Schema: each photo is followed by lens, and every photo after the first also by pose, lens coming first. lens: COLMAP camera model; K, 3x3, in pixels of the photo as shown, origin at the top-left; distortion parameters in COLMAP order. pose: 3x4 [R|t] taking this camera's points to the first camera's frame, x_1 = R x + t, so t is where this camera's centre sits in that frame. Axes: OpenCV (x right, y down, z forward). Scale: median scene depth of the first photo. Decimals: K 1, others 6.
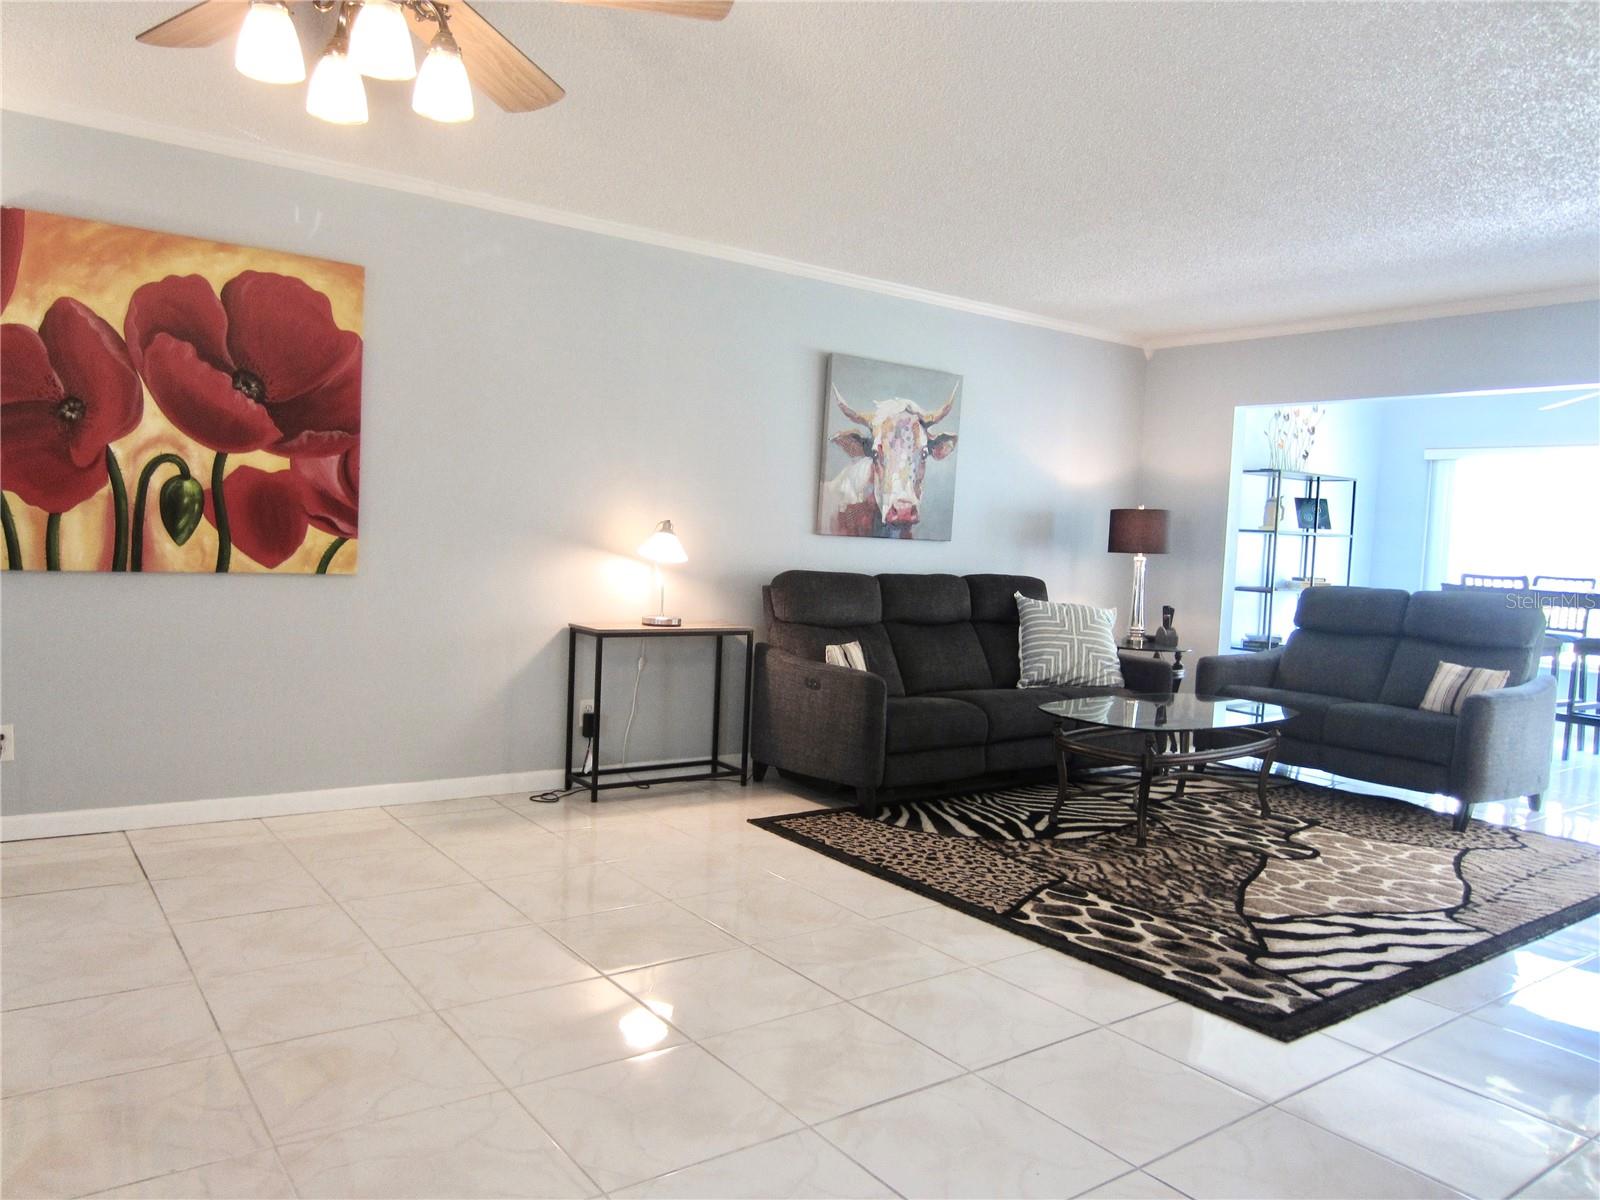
lens RADIAL K [[1149.5, 0, 802.6], [0, 1149.5, 601.9], [0, 0, 1]] dist [-0.023359, 0.012206]
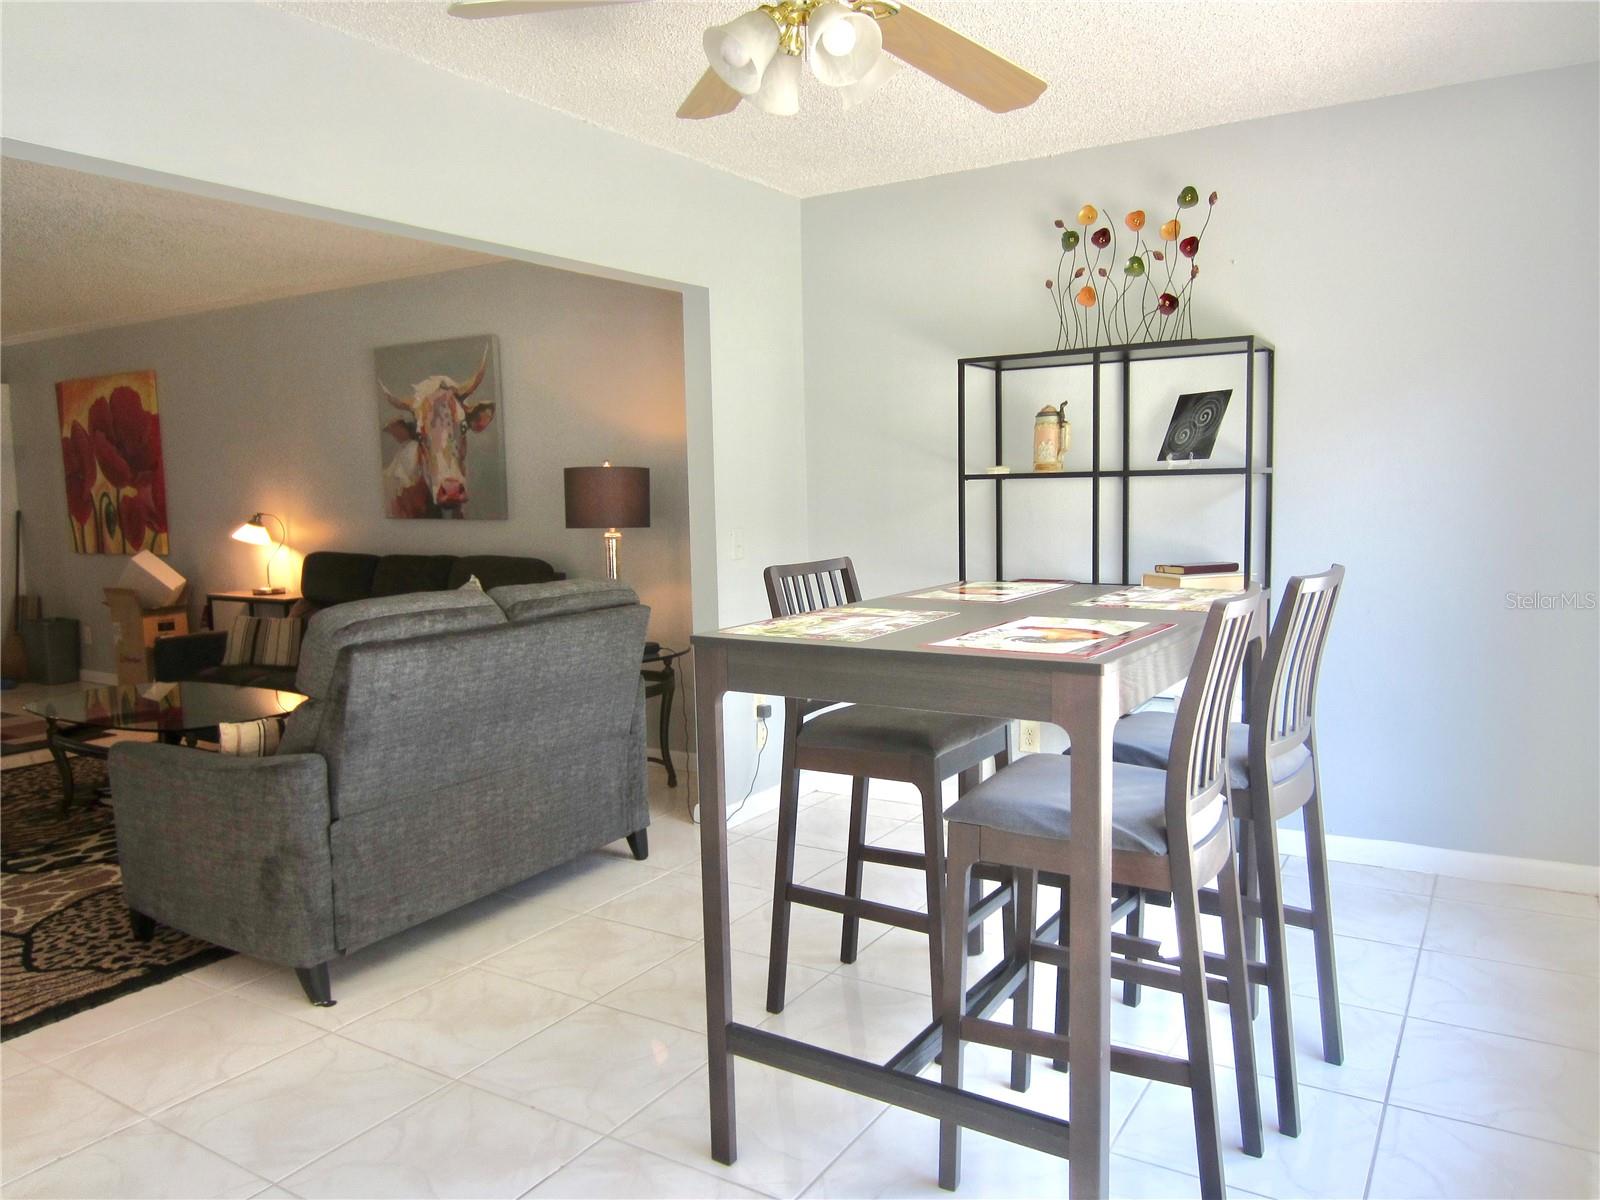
lens RADIAL K [[1149.5, 0, 802.6], [0, 1149.5, 601.9], [0, 0, 1]] dist [-0.023359, 0.012206]
pose [[0.365545, 0.041155, -0.929883, 1.544586], [-0.022110, 0.999124, 0.035528, -0.035941], [0.930531, 0.007573, 0.366135, 1.288546]]
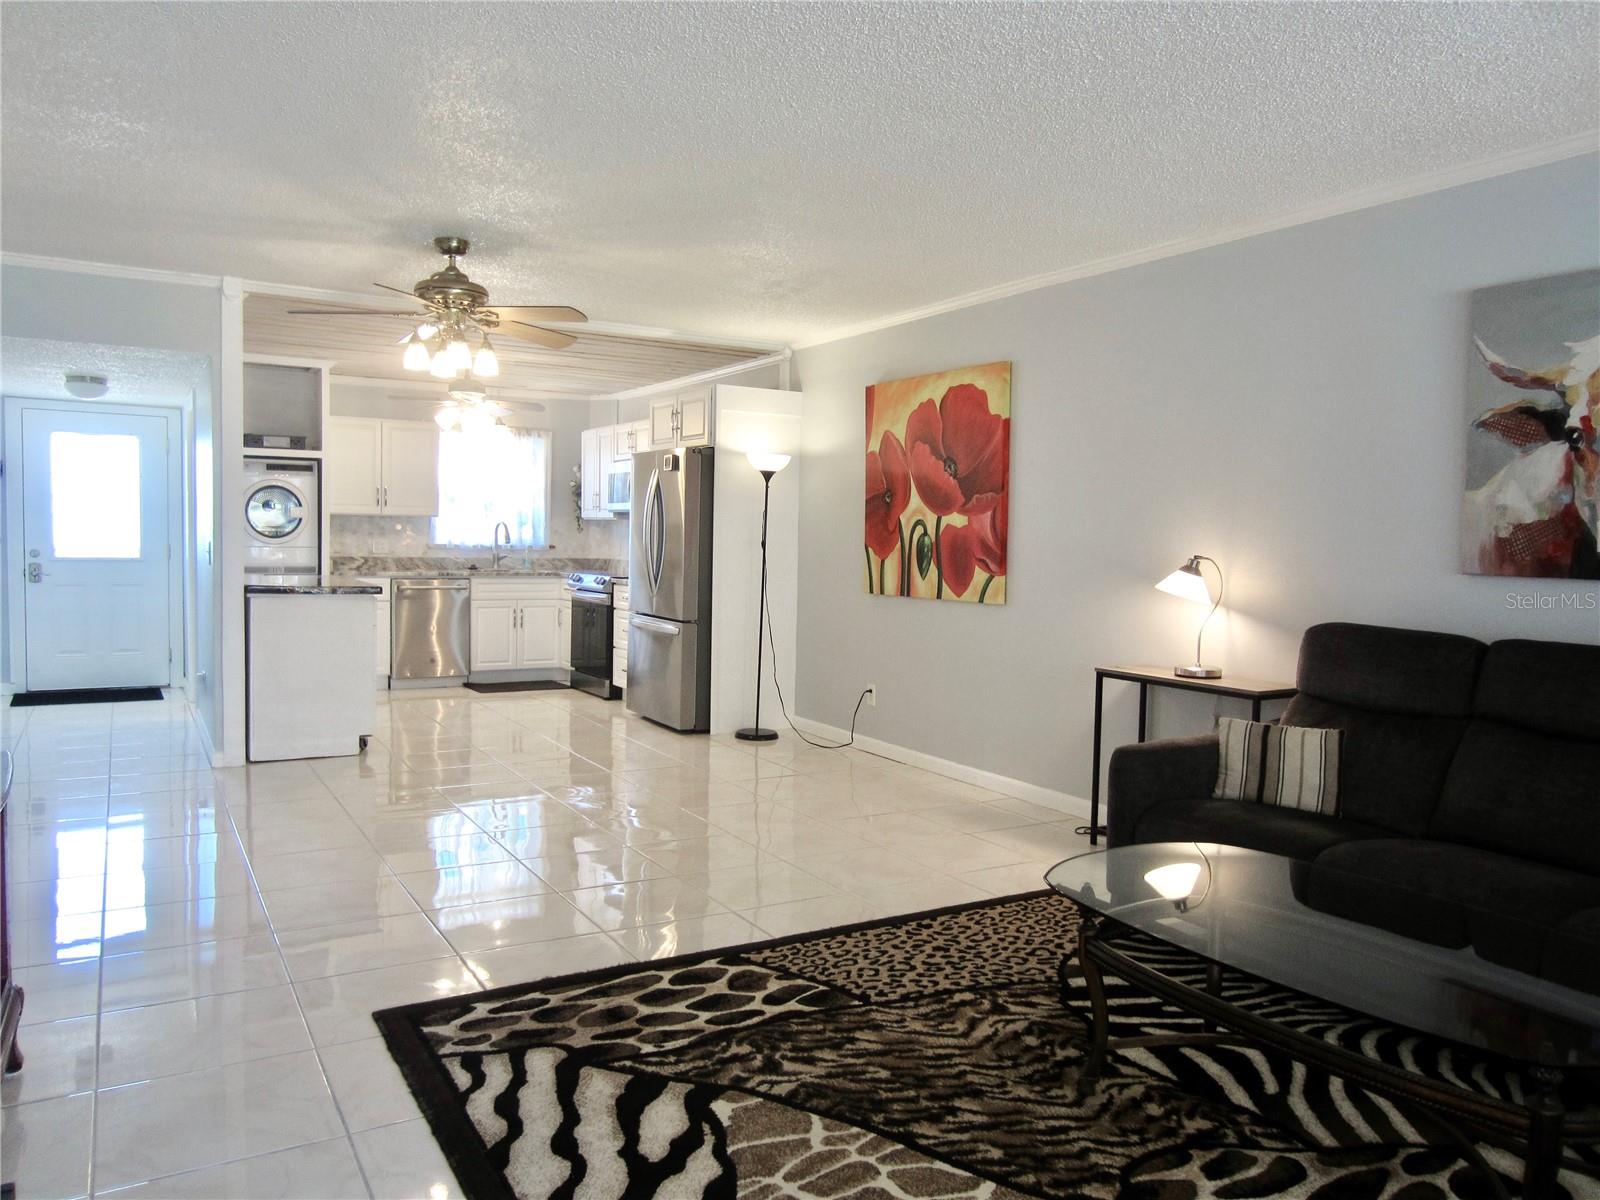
lens RADIAL K [[1149.5, 0, 802.6], [0, 1149.5, 601.9], [0, 0, 1]] dist [-0.023359, 0.012206]
pose [[-0.094874, 0.007452, -0.995461, 0.909594], [-0.085758, 0.996193, 0.015631, -0.028627], [0.991788, 0.086852, -0.093874, 0.924894]]
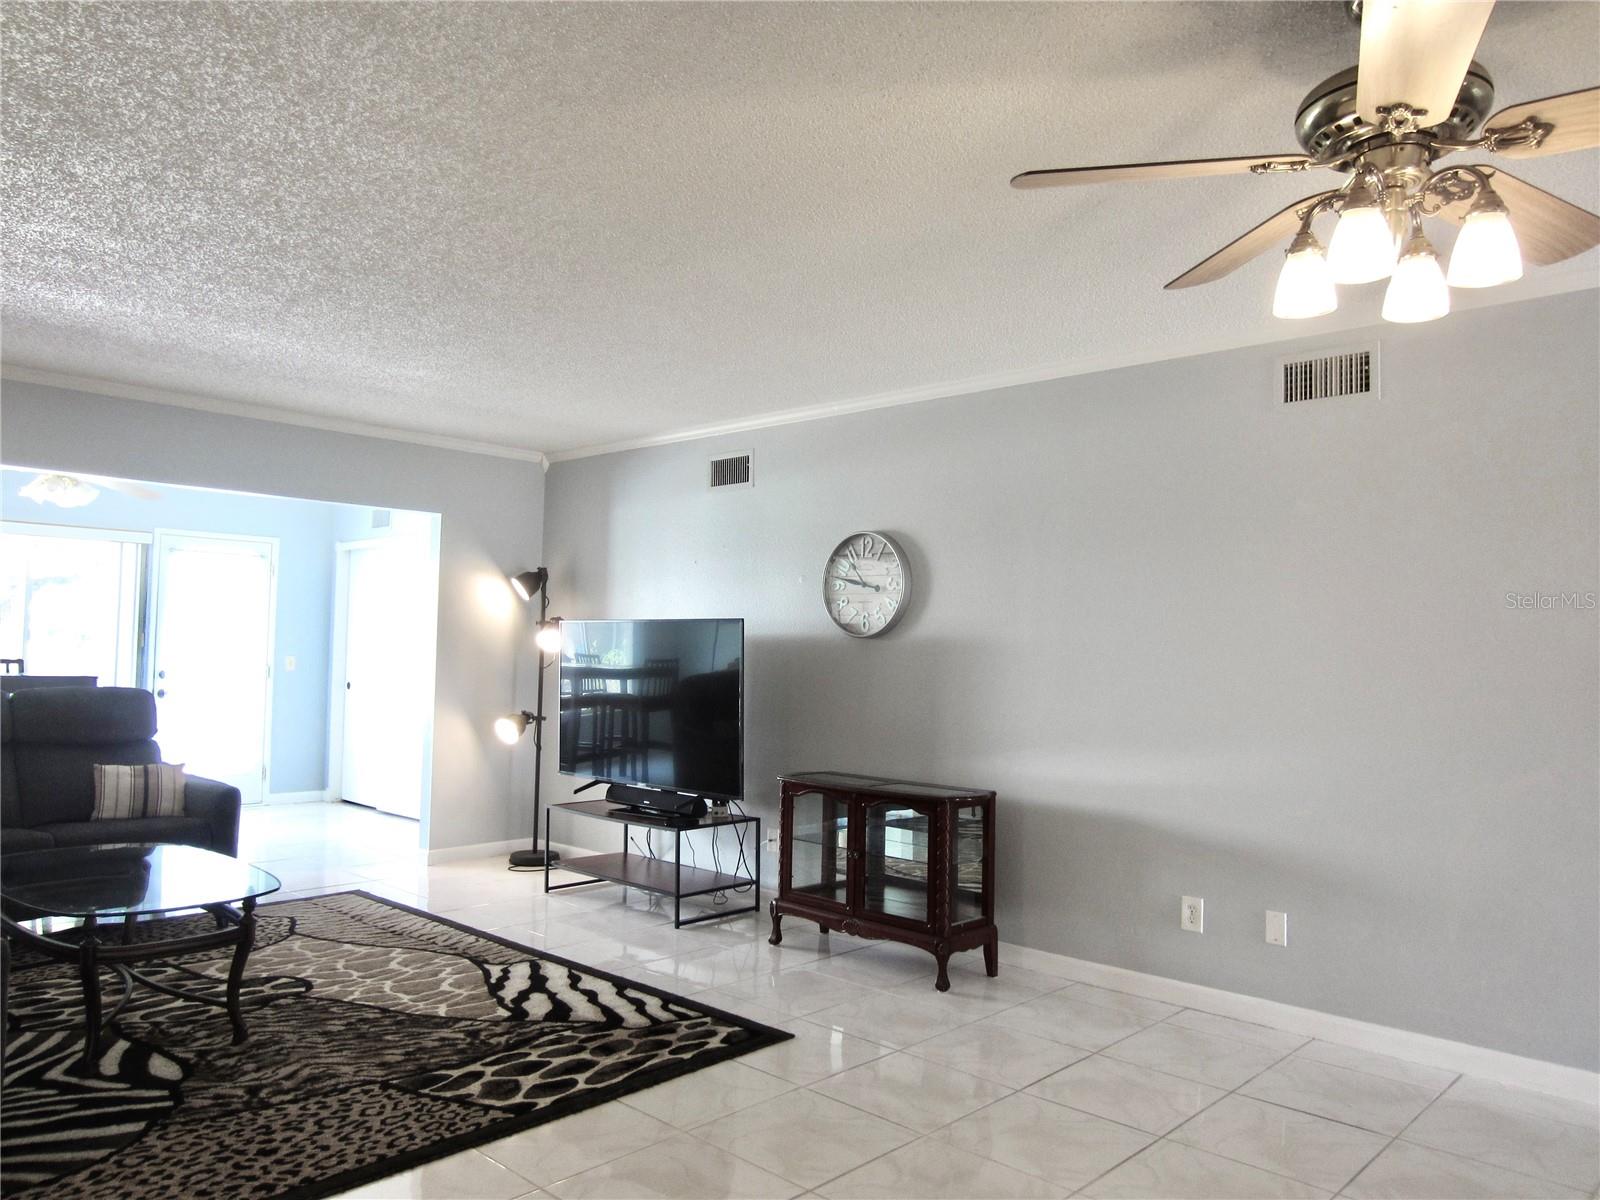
lens RADIAL K [[1144.9, 0, 800.0], [0, 1144.9, 600.0], [0, 0, 1]] dist [-0.013420, 0.004646]
pose [[-0.177512, -0.007365, 0.984091, -0.583155], [0.030663, 0.999445, 0.013011, -0.098151], [-0.983641, 0.032485, -0.177187, 0.771872]]
